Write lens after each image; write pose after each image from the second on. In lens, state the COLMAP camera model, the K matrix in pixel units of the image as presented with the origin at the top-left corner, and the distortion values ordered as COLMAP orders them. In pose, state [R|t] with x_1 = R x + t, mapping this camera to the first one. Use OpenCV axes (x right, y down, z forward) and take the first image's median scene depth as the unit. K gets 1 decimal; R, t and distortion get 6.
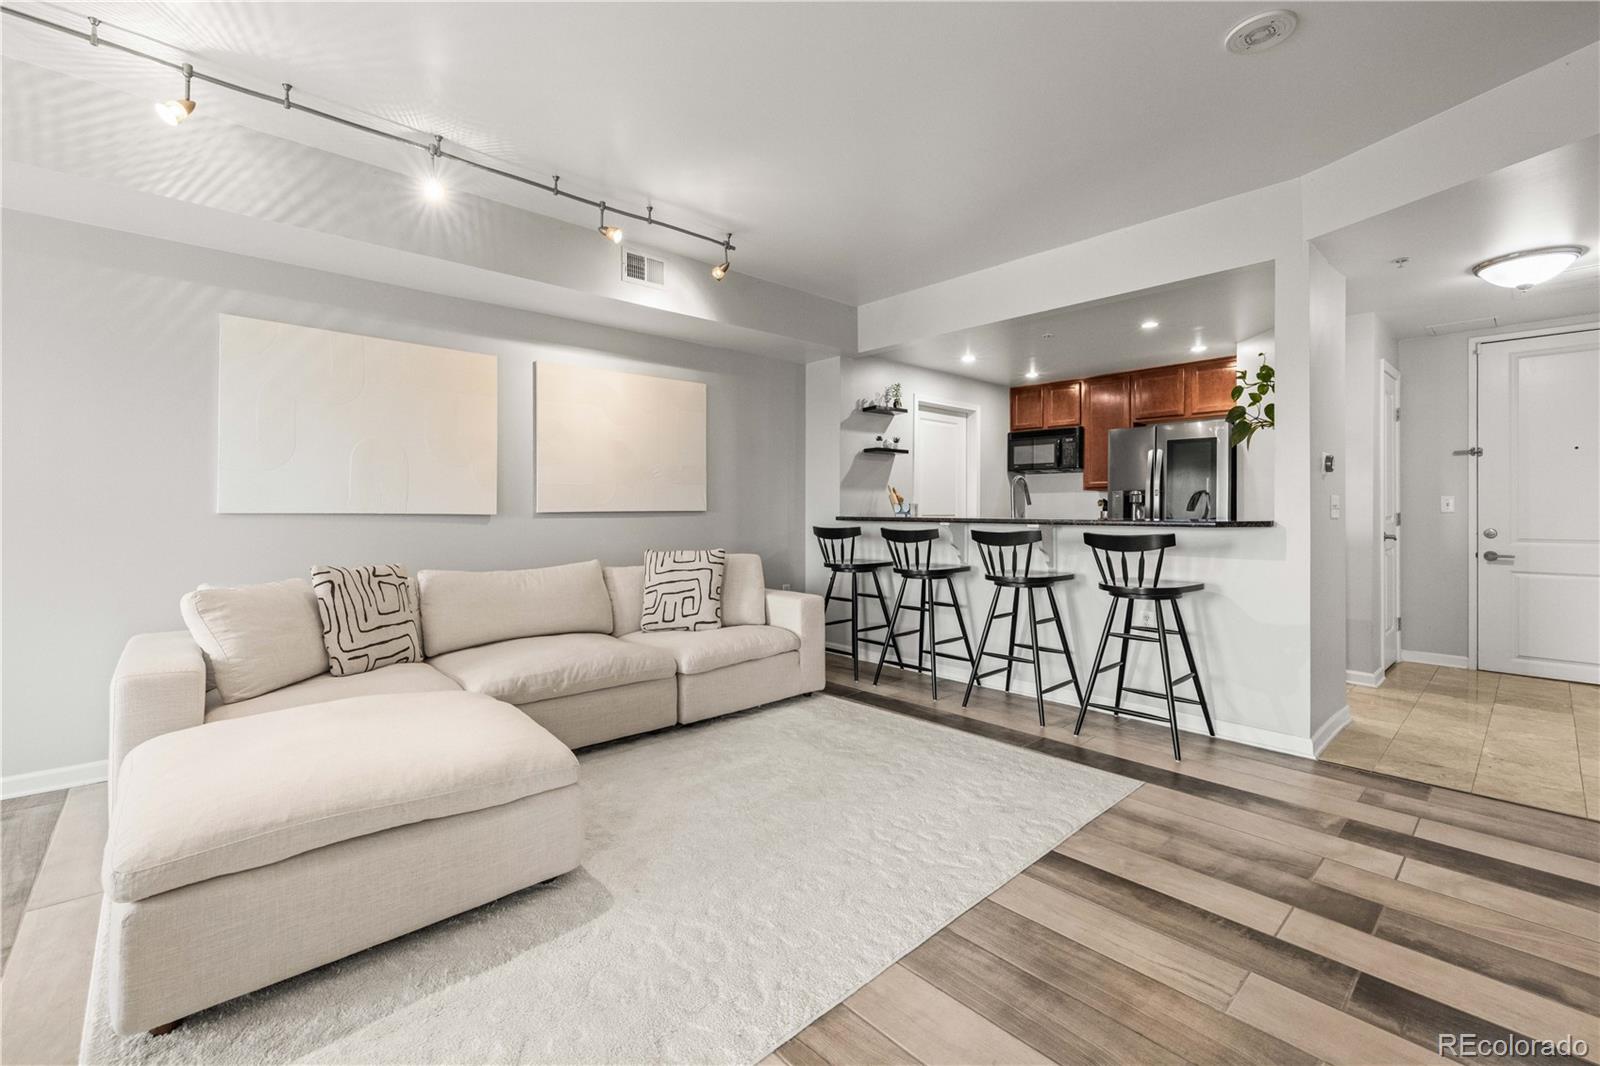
lens RADIAL K [[682.7, 0, 802.3], [0, 682.7, 508.0], [0, 0, 1]] dist [-0.001745, 0.000632]
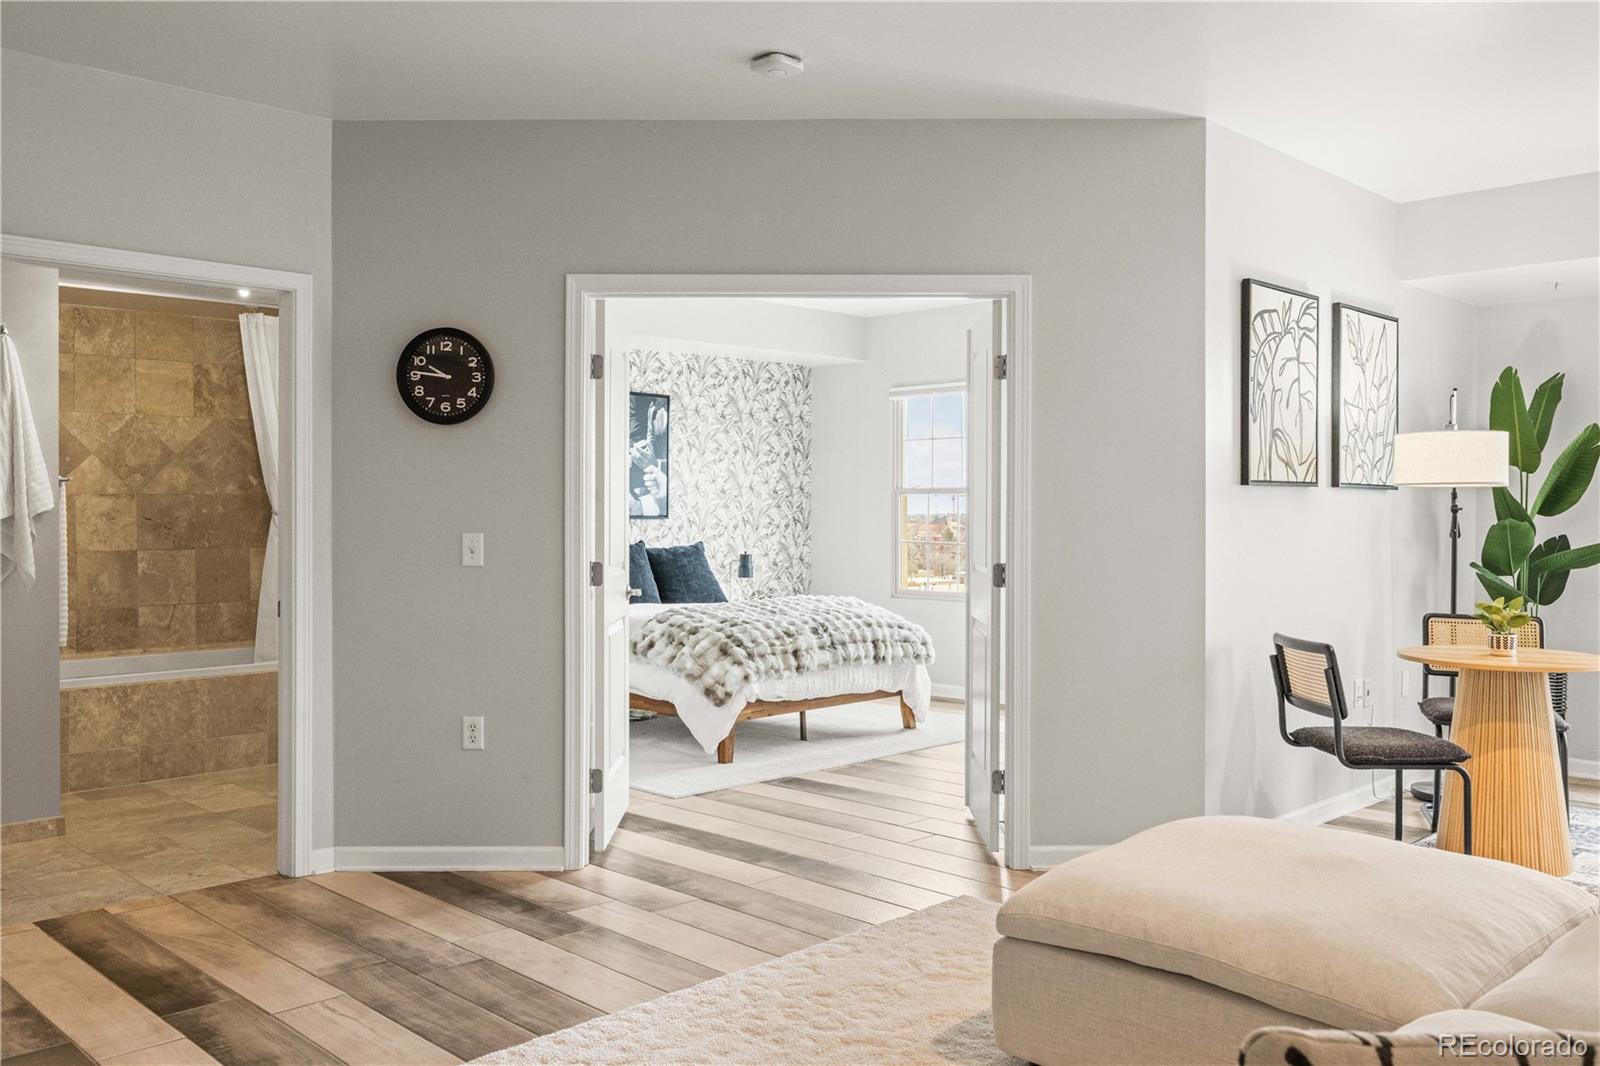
lens RADIAL K [[1310.6, 0, 778.5], [0, 1310.6, 528.2], [0, 0, 1]] dist [-0.006522, 0.019121]
pose [[-0.999534, -0.002906, -0.030378, -0.019576], [-0.003264, 0.999926, 0.011744, -0.032503], [0.030341, 0.011838, -0.999469, 1.188185]]
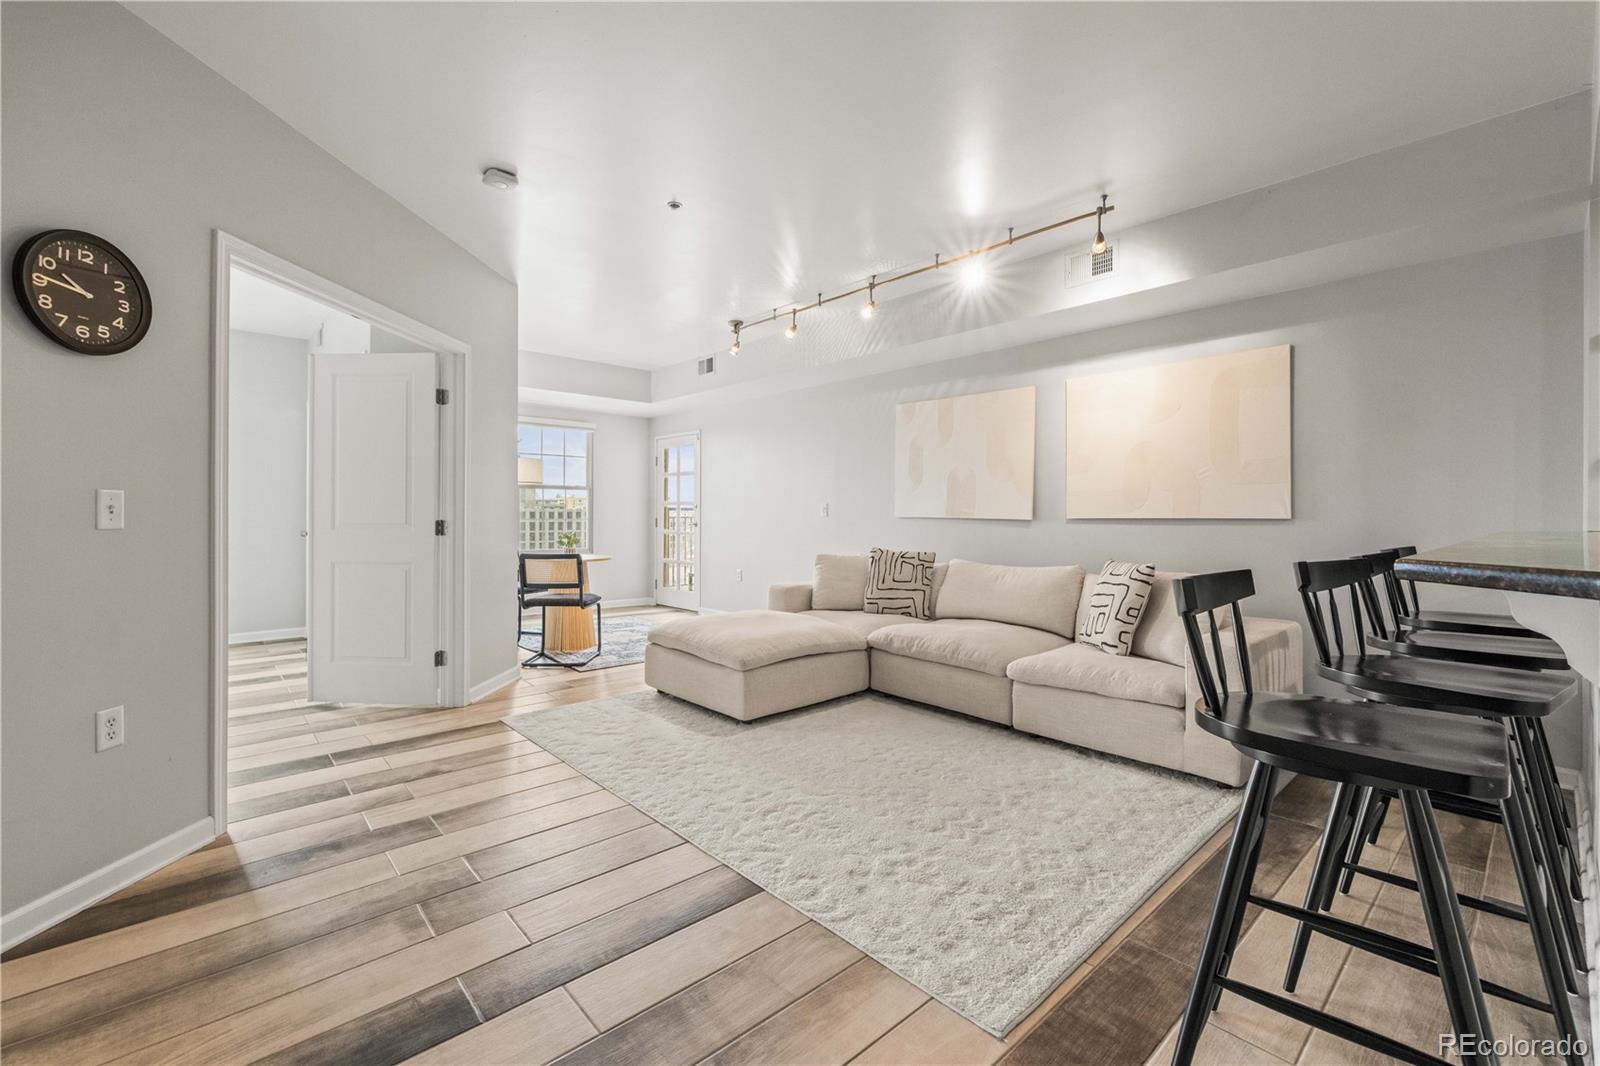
lens RADIAL K [[682.7, 0, 802.0], [0, 682.7, 514.5], [0, 0, 1]] dist [-0.001745, 0.000632]
pose [[-0.012217, -0.000626, -0.999925, 0.683109], [-0.003117, 0.999995, -0.000588, 0.001983], [0.999921, 0.003110, -0.012219, 0.568920]]
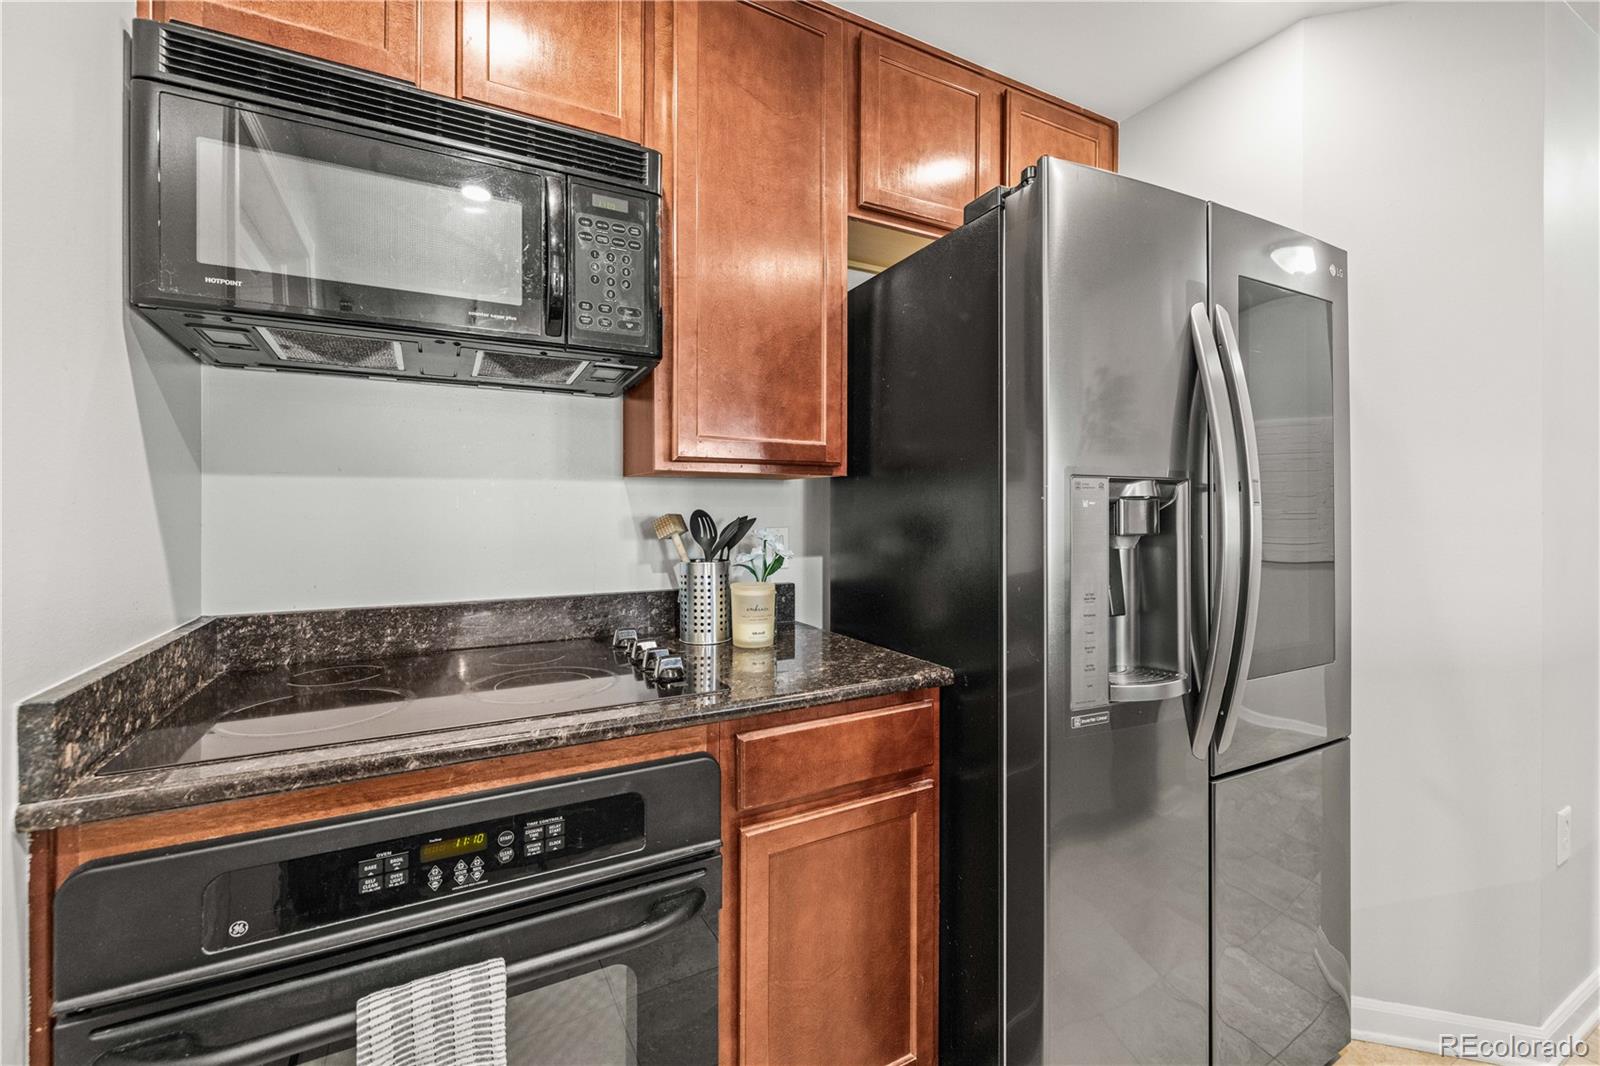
lens RADIAL K [[682.7, 0, 802.7], [0, 682.7, 507.5], [0, 0, 1]] dist [-0.001745, 0.000632]
pose [[0.250957, 0.000164, 0.967998, 0.338269], [-0.000557, 1.000000, -0.000025, -0.021994], [-0.967998, -0.000533, 0.250957, 1.390085]]
